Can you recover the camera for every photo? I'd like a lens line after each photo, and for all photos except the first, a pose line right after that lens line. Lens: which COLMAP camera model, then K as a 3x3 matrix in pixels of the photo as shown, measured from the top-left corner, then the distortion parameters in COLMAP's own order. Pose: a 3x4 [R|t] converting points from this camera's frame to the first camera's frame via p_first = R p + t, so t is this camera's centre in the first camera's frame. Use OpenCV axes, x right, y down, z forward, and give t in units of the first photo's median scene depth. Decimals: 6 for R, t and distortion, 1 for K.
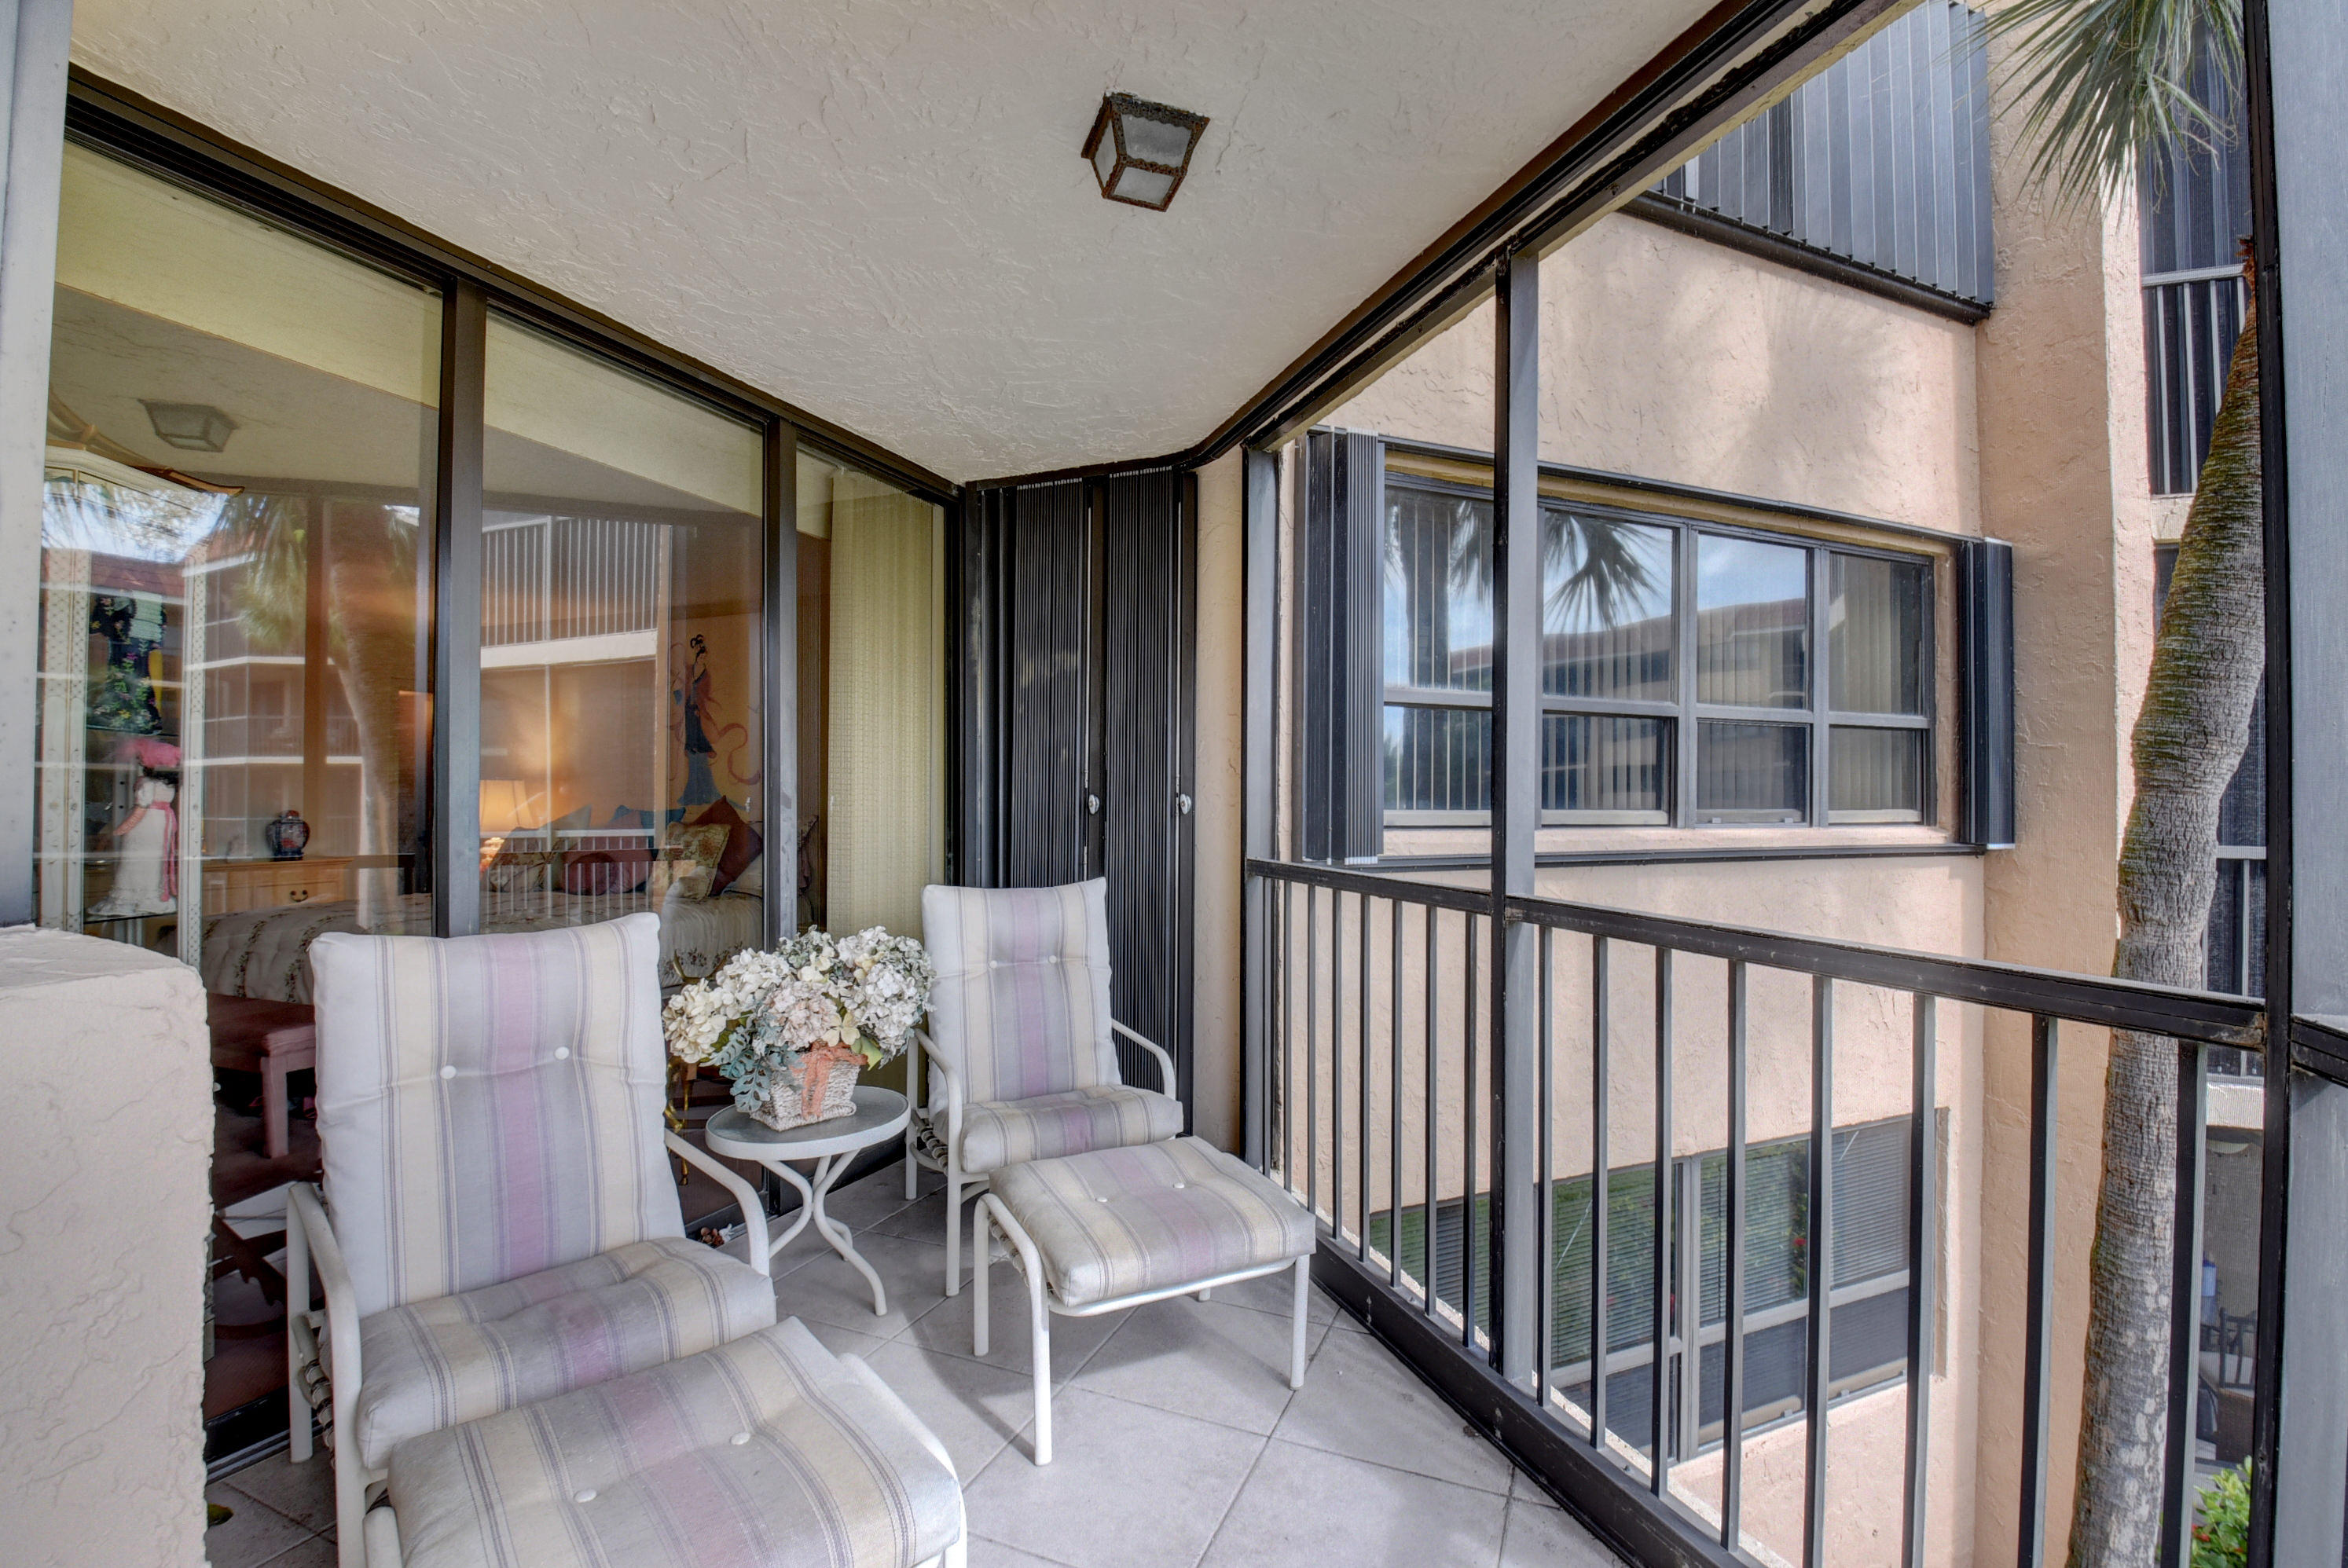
lens RADIAL K [[1022.7, 0, 1212.1], [0, 1022.7, 799.5], [0, 0, 1]] dist [0.026950, -0.045459]
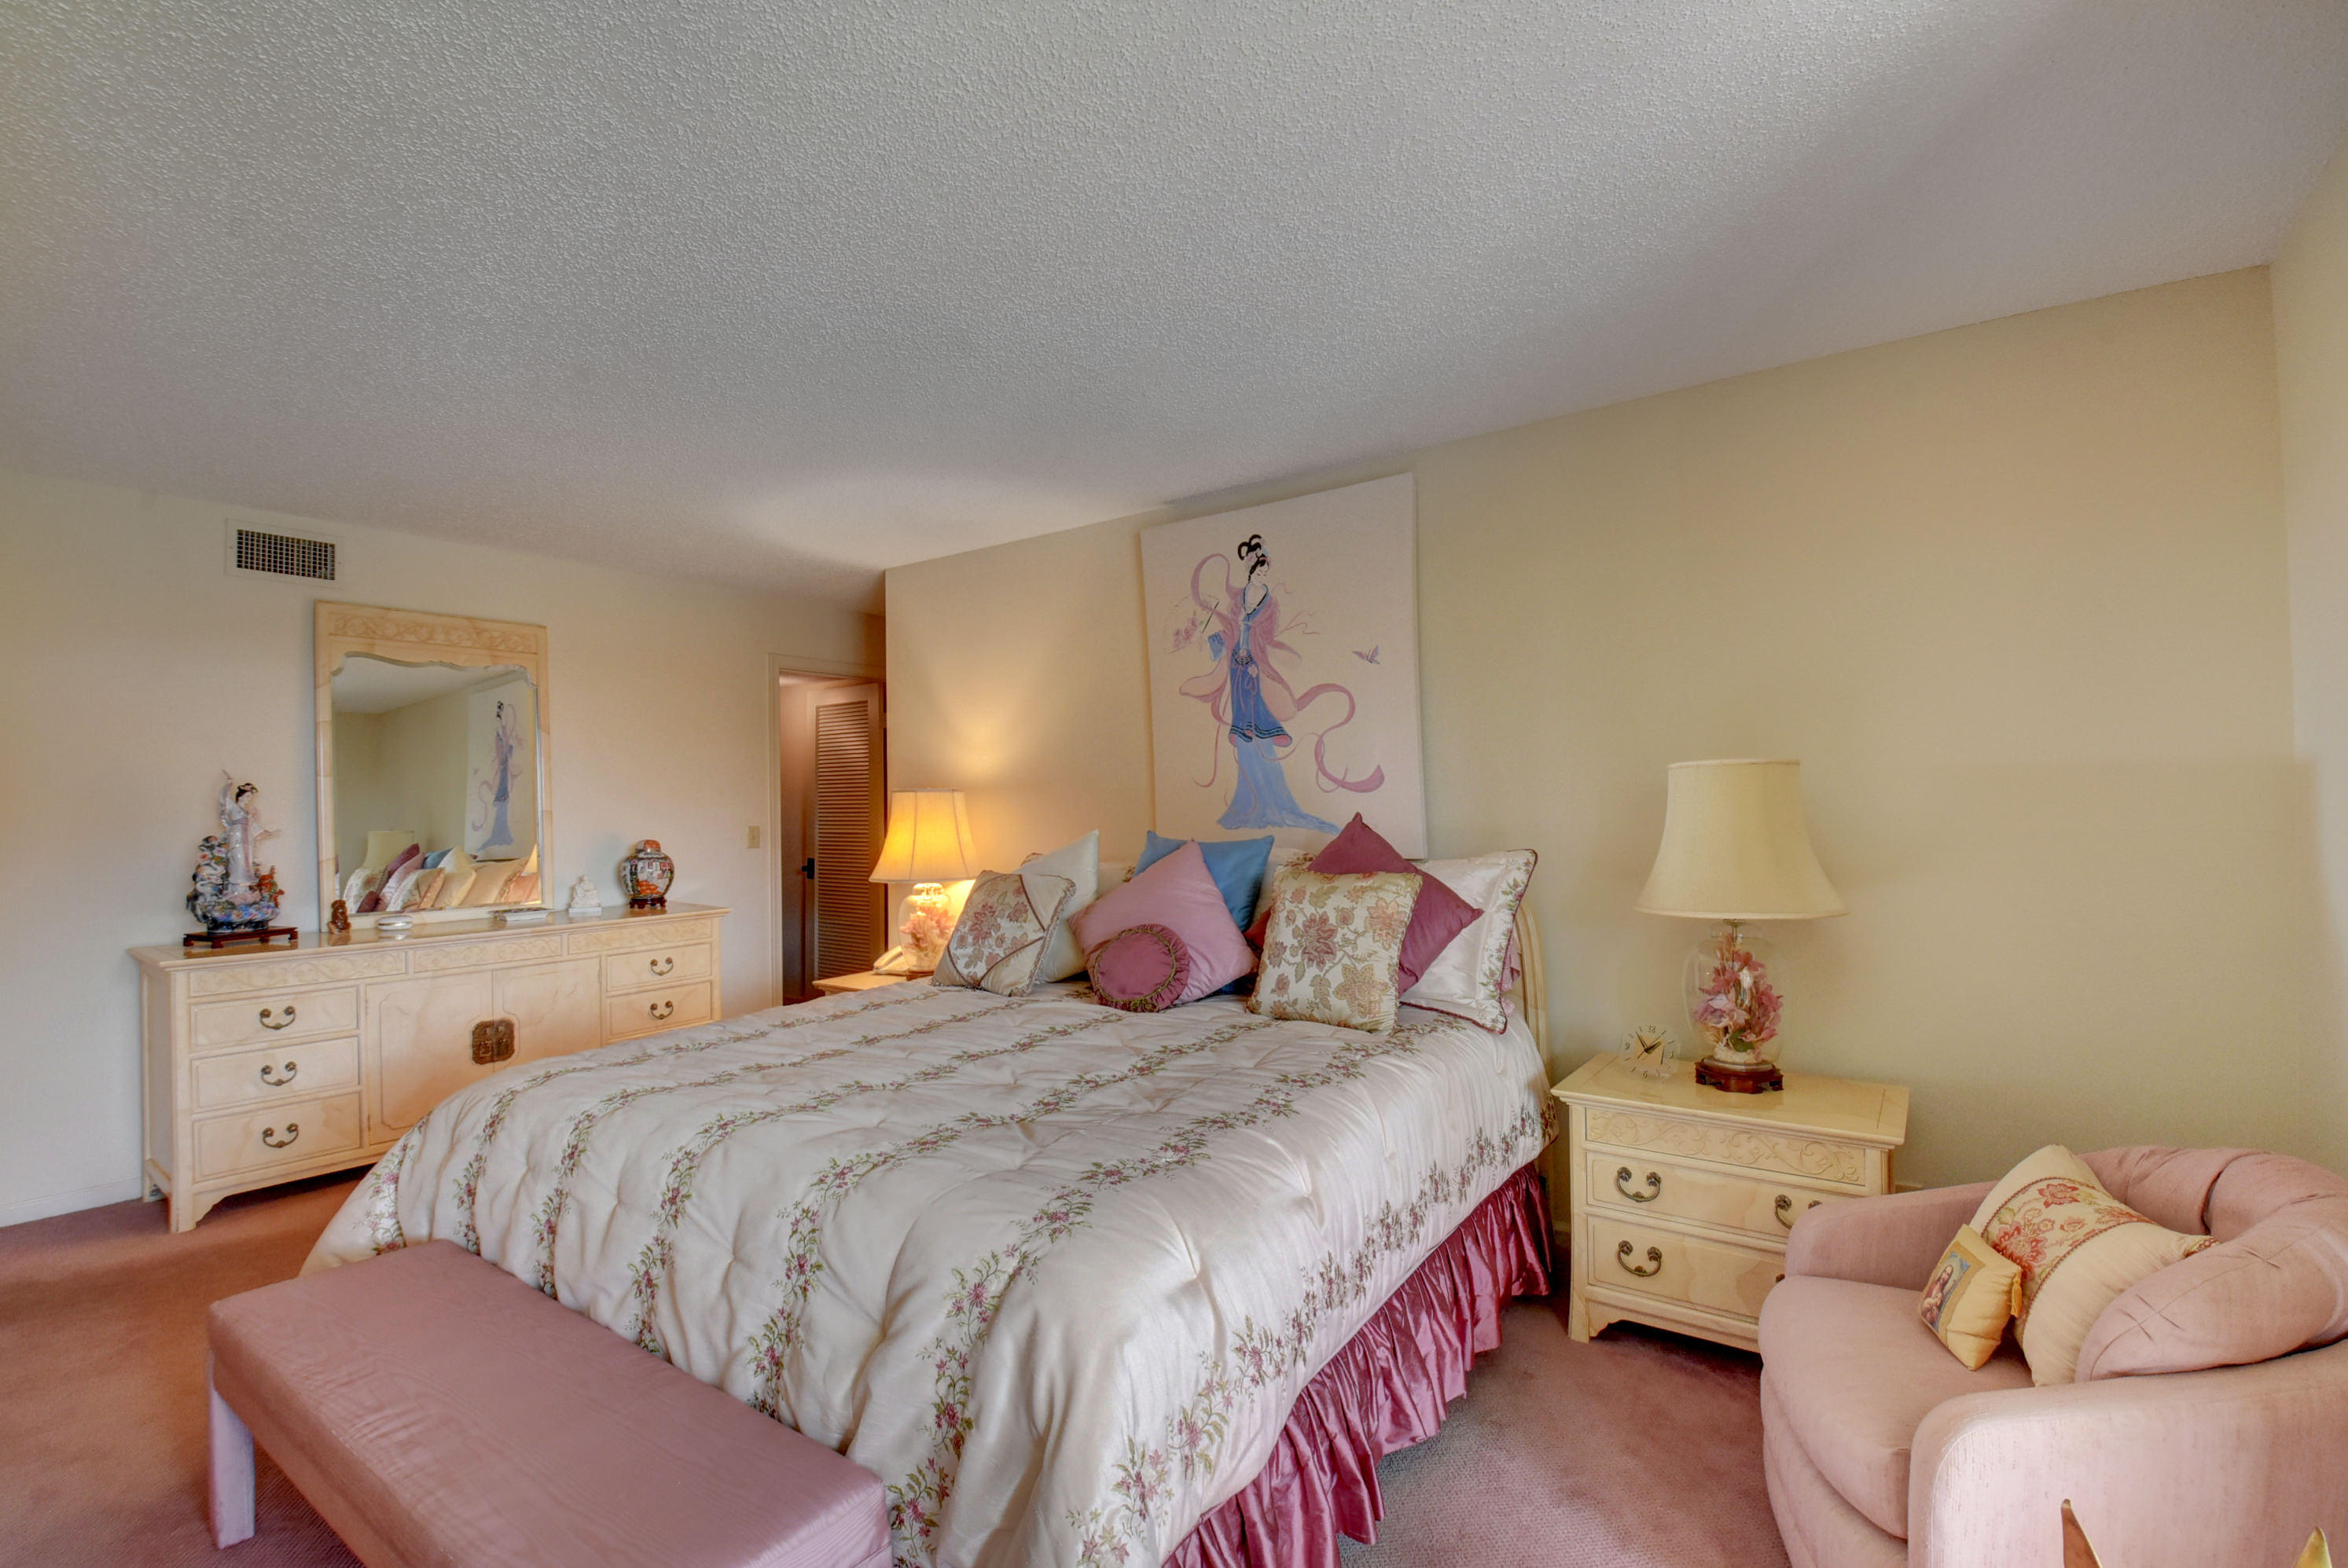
lens RADIAL K [[1022.8, 0, 1212.1], [0, 1022.8, 799.5], [0, 0, 1]] dist [0.026950, -0.045459]
pose [[0.971094, -0.020038, -0.237856, -0.388169], [0.020081, 0.999796, -0.002240, -0.010365], [0.237852, -0.002602, 0.971298, 0.432883]]
